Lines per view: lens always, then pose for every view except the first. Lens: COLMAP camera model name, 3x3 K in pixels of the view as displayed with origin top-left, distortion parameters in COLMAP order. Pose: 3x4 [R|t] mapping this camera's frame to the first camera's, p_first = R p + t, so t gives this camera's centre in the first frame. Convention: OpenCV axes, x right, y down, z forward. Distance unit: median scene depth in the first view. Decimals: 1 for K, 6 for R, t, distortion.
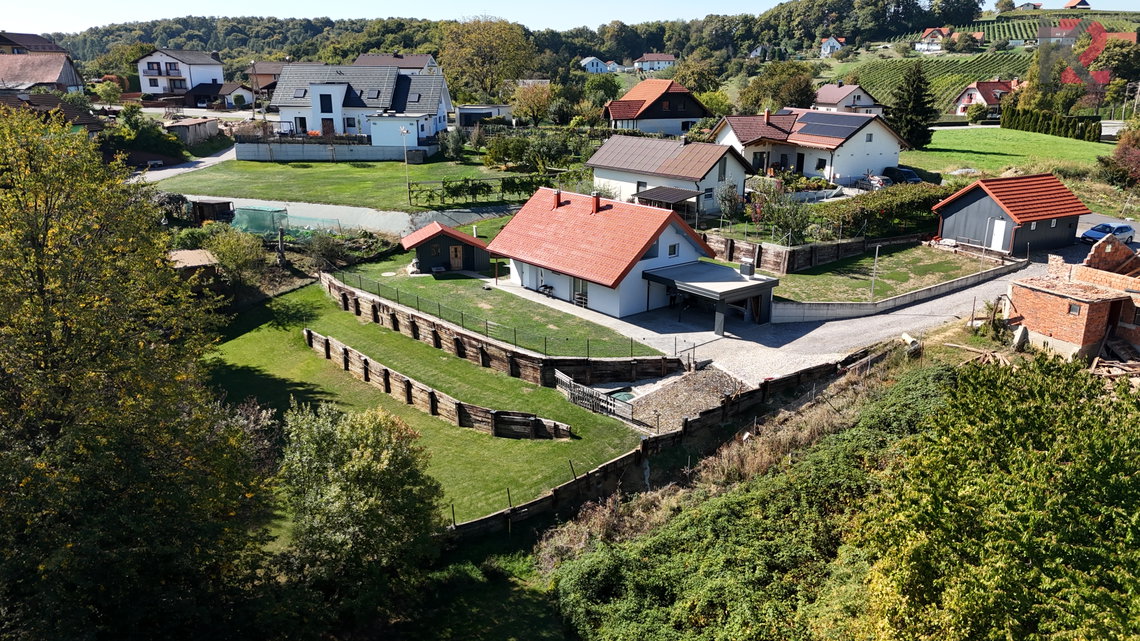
lens RADIAL K [[849.8, 0, 570.0], [0, 849.8, 320.5], [0, 0, 1]] dist [0.076295, -0.086047]
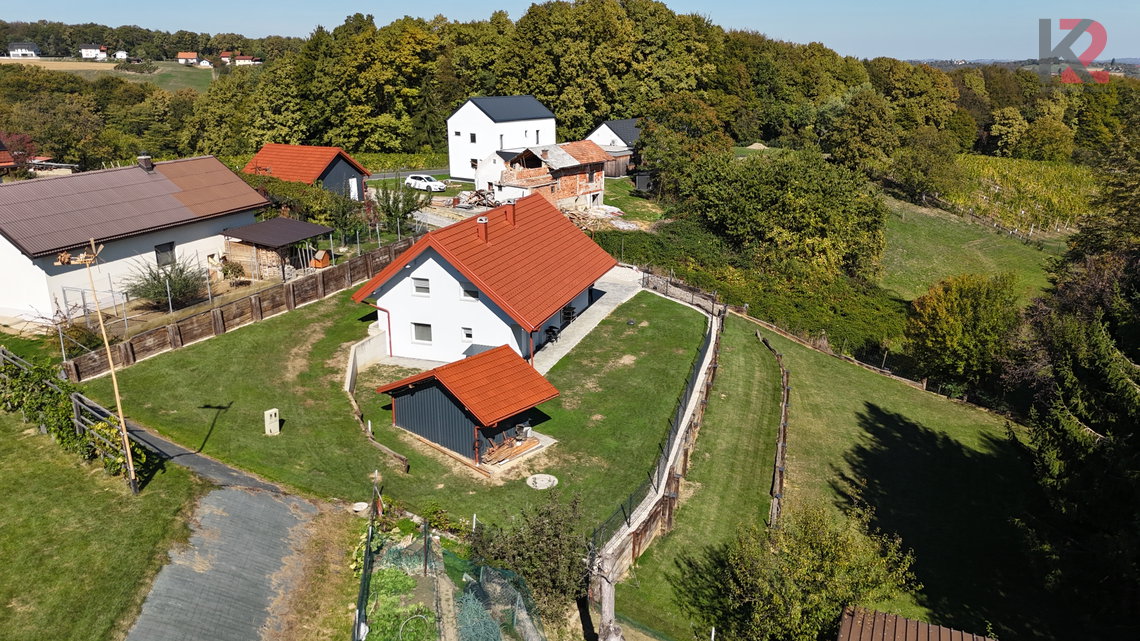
lens RADIAL K [[849.8, 0, 570.0], [0, 849.8, 320.5], [0, 0, 1]] dist [0.076295, -0.086047]
pose [[-0.521371, -0.245408, 0.817280, -0.660878], [0.253062, 0.870203, 0.422736, -0.366515], [-0.814943, 0.427226, -0.391595, 1.310682]]
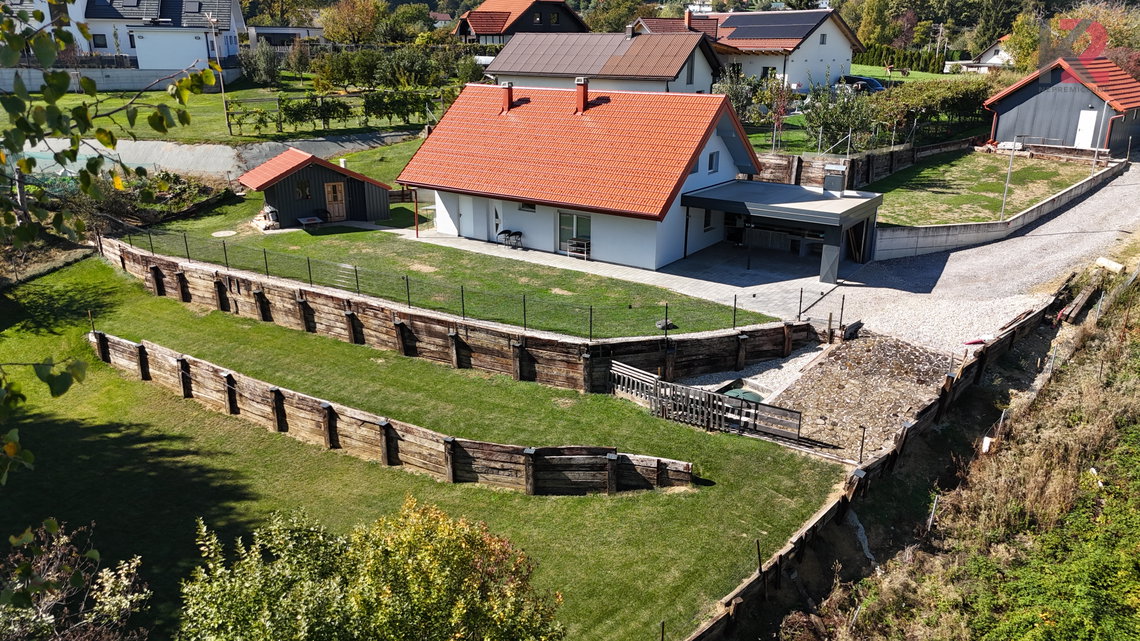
lens RADIAL K [[849.8, 0, 570.0], [0, 849.8, 320.5], [0, 0, 1]] dist [0.076295, -0.086047]
pose [[0.962664, -0.083580, 0.257472, -0.158737], [0.076727, 0.996381, 0.036567, 0.006105], [-0.259597, -0.015446, 0.965594, 0.383163]]
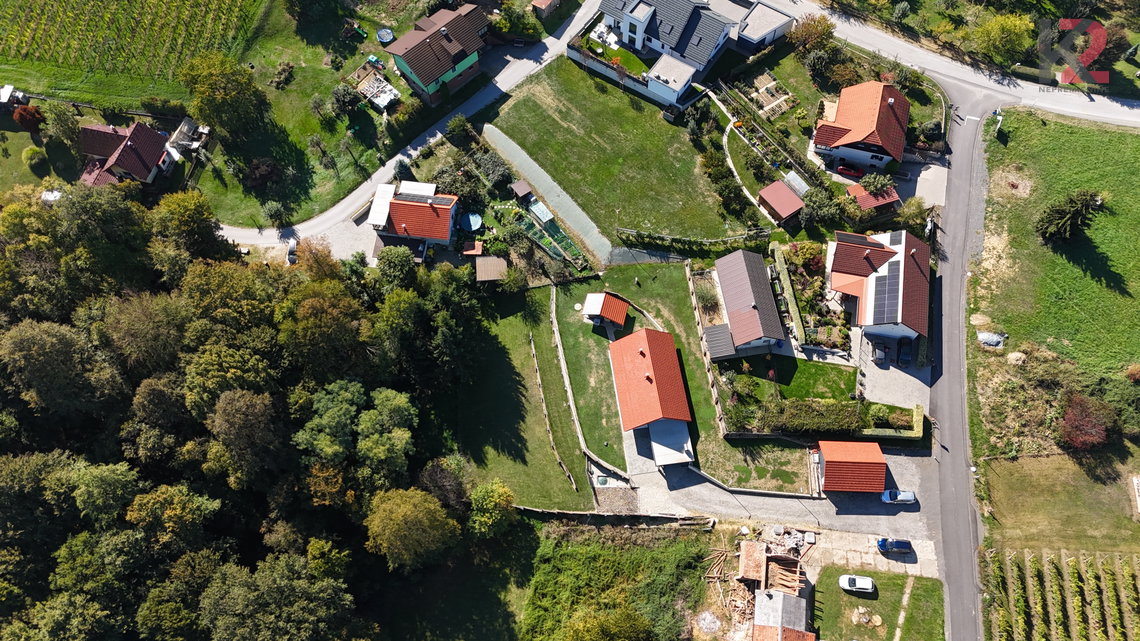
lens RADIAL K [[849.8, 0, 570.0], [0, 849.8, 320.5], [0, 0, 1]] dist [0.076295, -0.086047]
pose [[0.852261, 0.462388, -0.244638, 0.317887], [-0.131820, 0.642395, 0.754952, -1.785464], [0.506235, -0.611168, 0.608441, -0.279804]]
